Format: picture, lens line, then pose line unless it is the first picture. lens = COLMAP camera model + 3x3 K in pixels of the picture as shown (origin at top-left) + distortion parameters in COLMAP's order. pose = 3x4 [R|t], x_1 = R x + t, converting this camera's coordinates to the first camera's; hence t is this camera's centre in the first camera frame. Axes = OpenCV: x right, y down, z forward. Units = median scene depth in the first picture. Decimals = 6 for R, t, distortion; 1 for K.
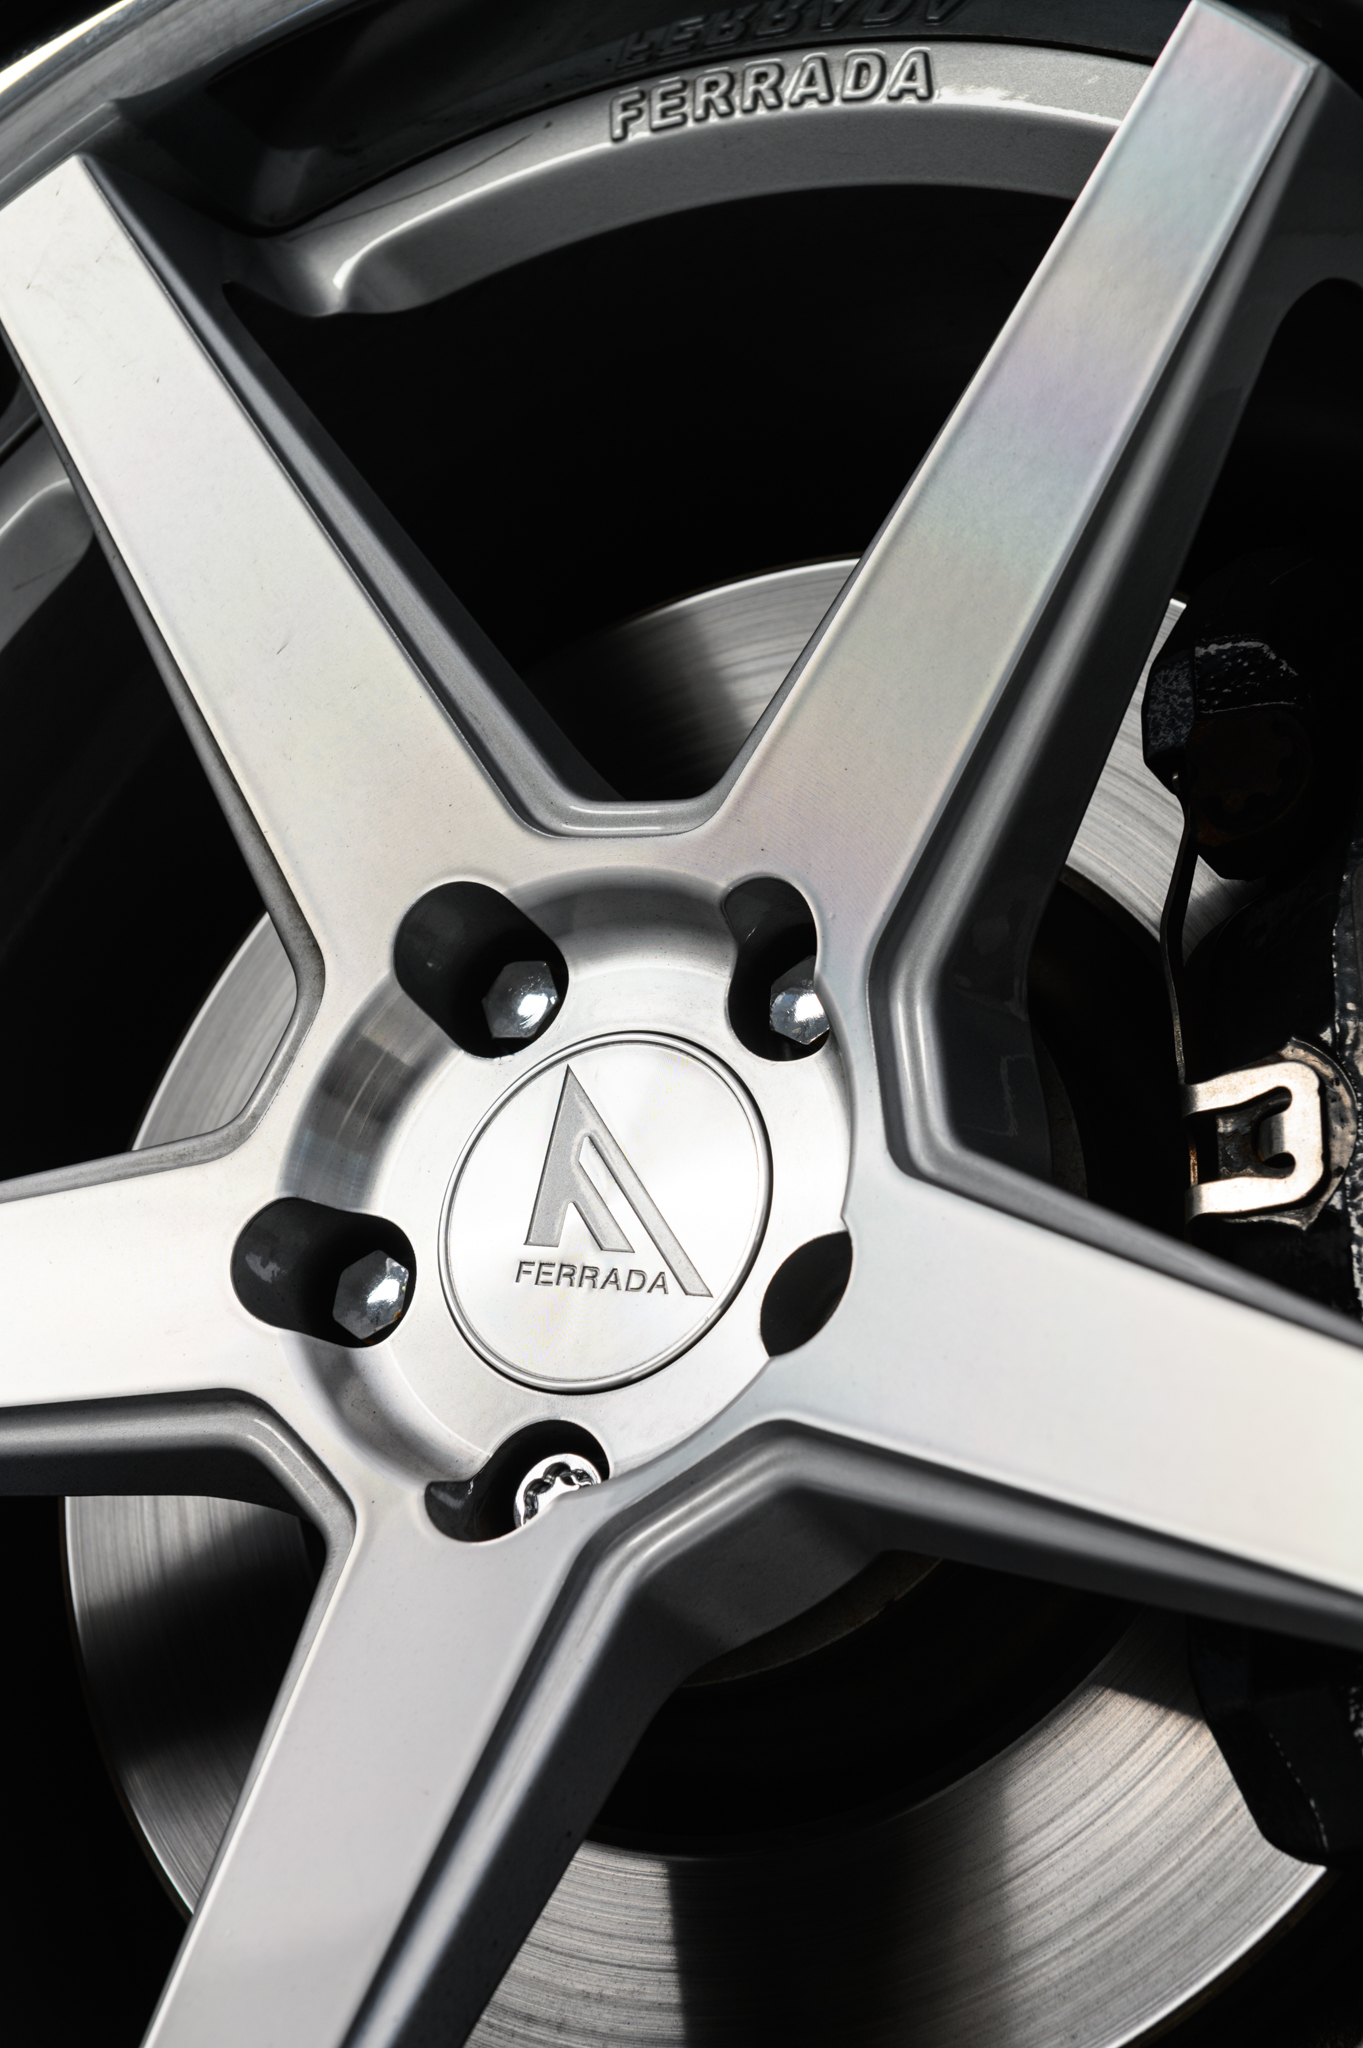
lens RADIAL K [[3972.1, 0, 670.9], [0, 3972.1, 1024.0], [0, 0, 1]] dist [0.038006, 0.000000]
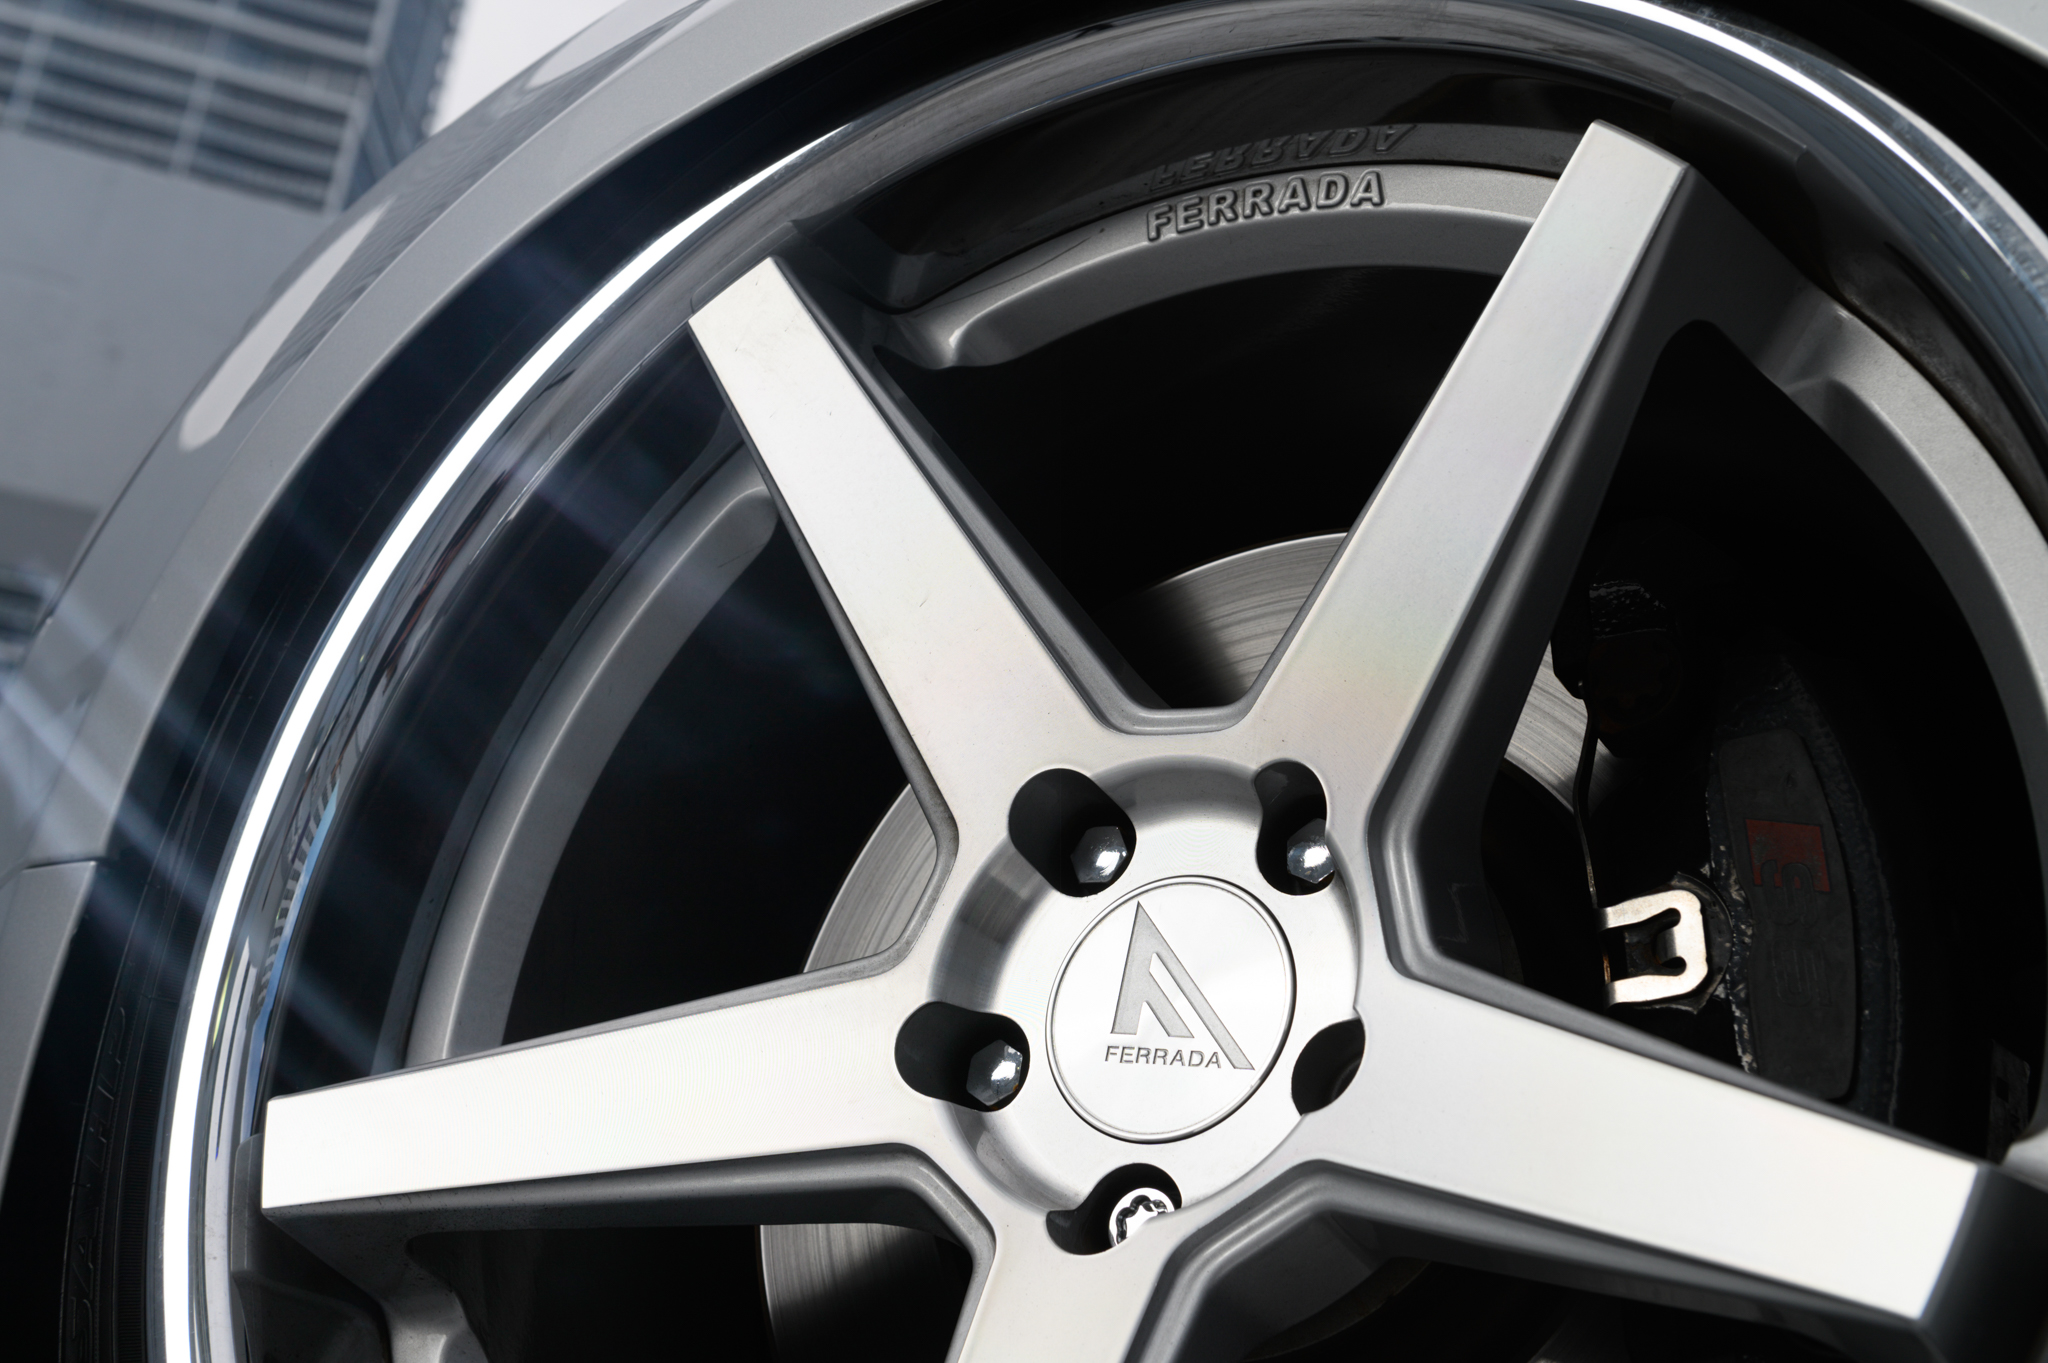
lens RADIAL K [[2765.8, 0, 1029.6], [0, 2765.8, 673.8], [0, 0, 1]] dist [0.005327, 0.000000]
pose [[0.999742, -0.015807, -0.016333, -0.046525], [0.014479, 0.996814, -0.078432, 0.006427], [0.017520, 0.078175, 0.996786, 0.043237]]
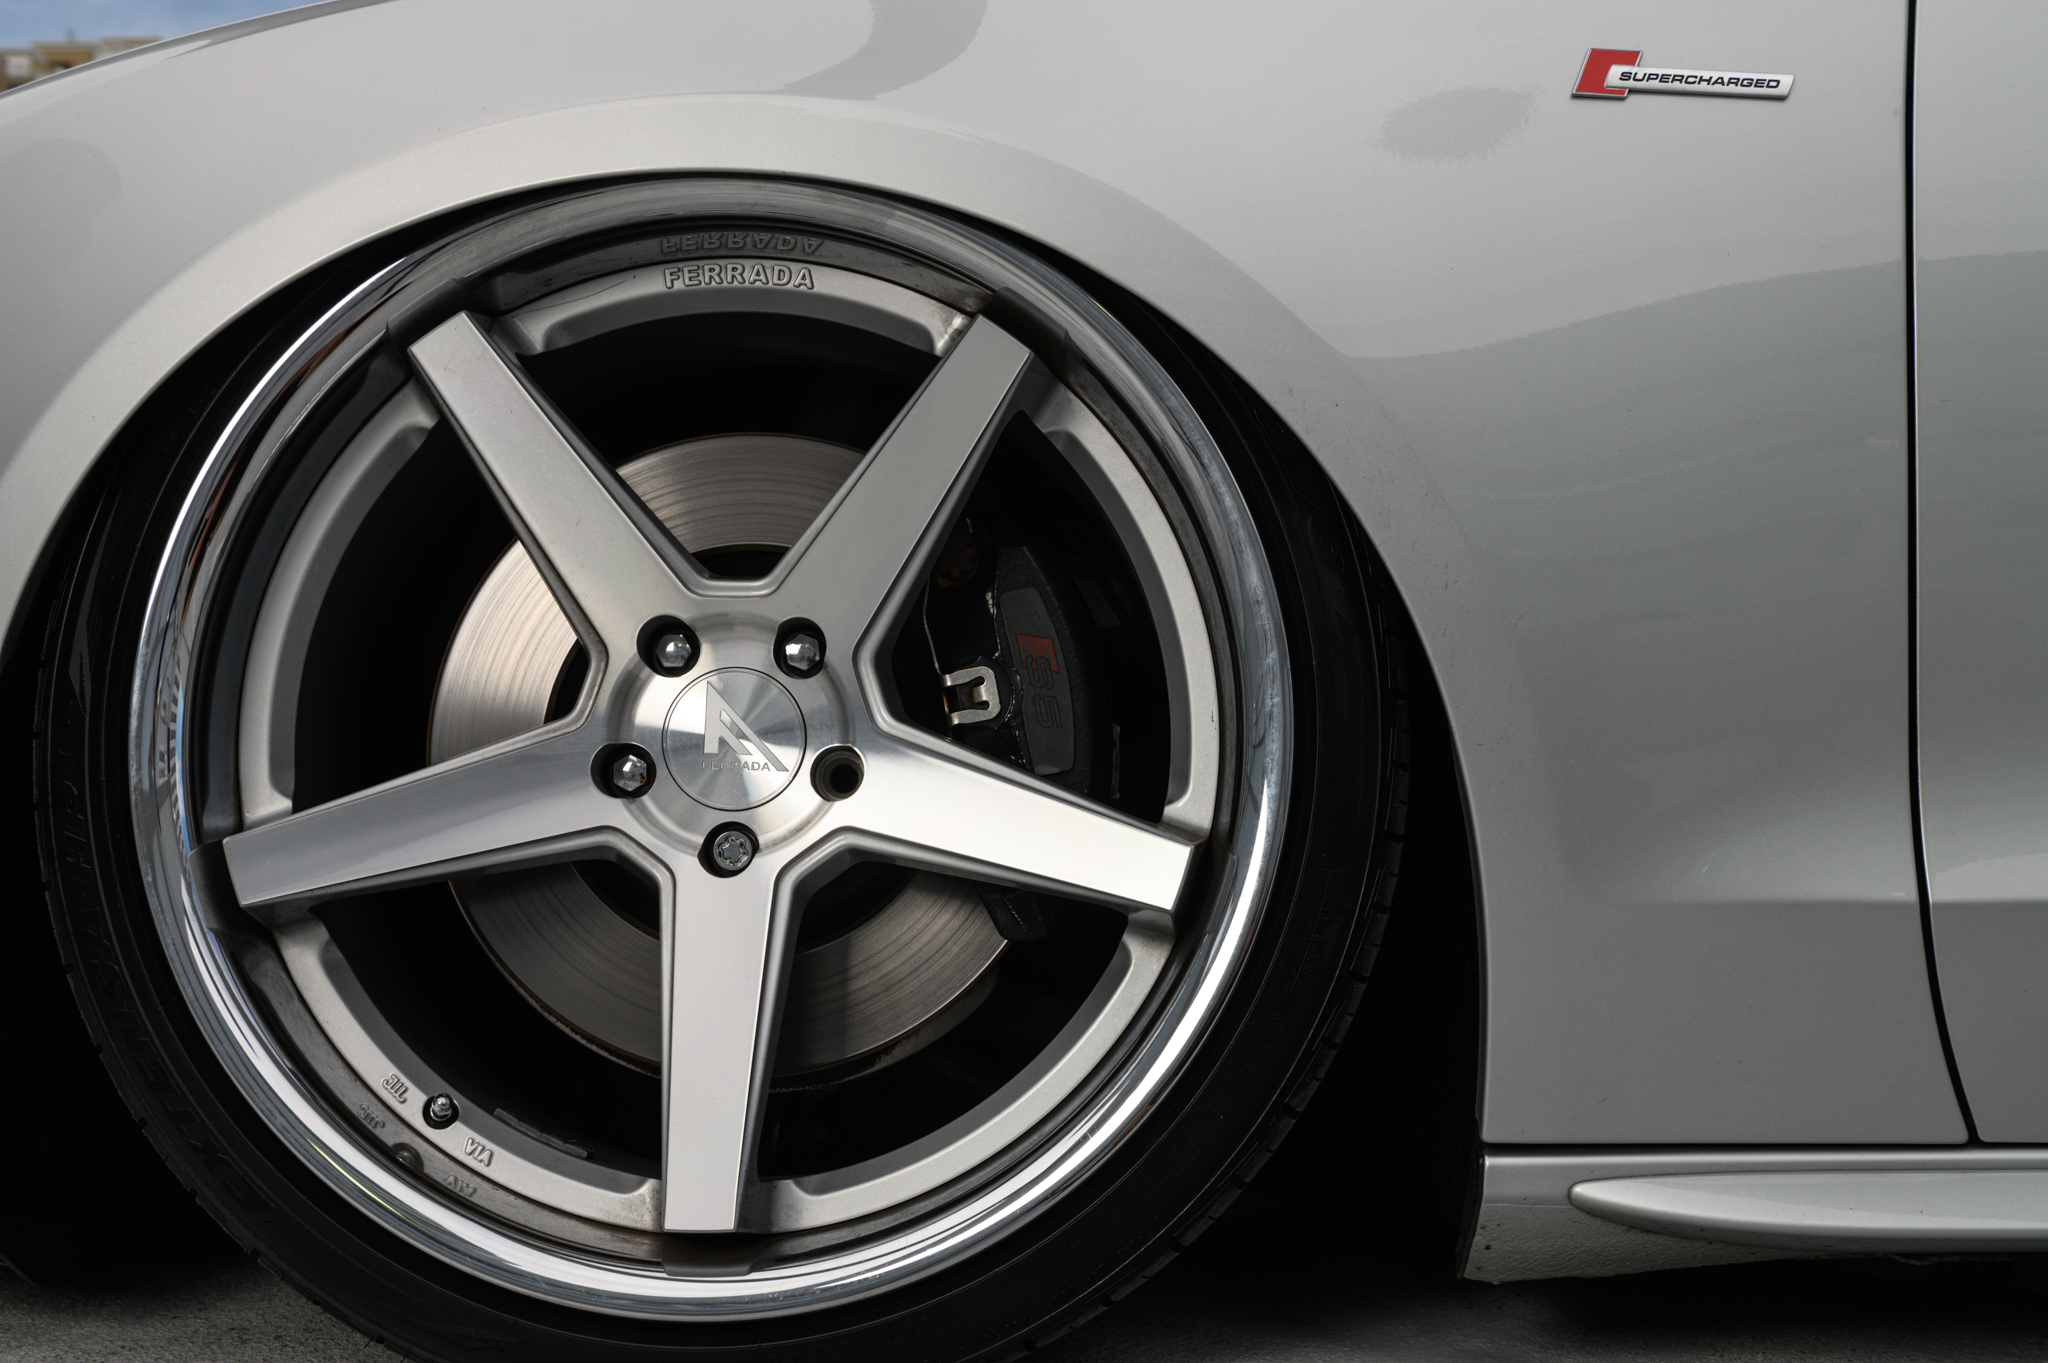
lens RADIAL K [[2364.0, 0, 1028.2], [0, 2364.0, 677.7], [0, 0, 1]] dist [0.085501, 0.000000]
pose [[0.867319, -0.118335, 0.483482, -0.593082], [-0.002362, 0.970340, 0.241733, -0.367068], [-0.497747, -0.210801, 0.841315, -0.408334]]
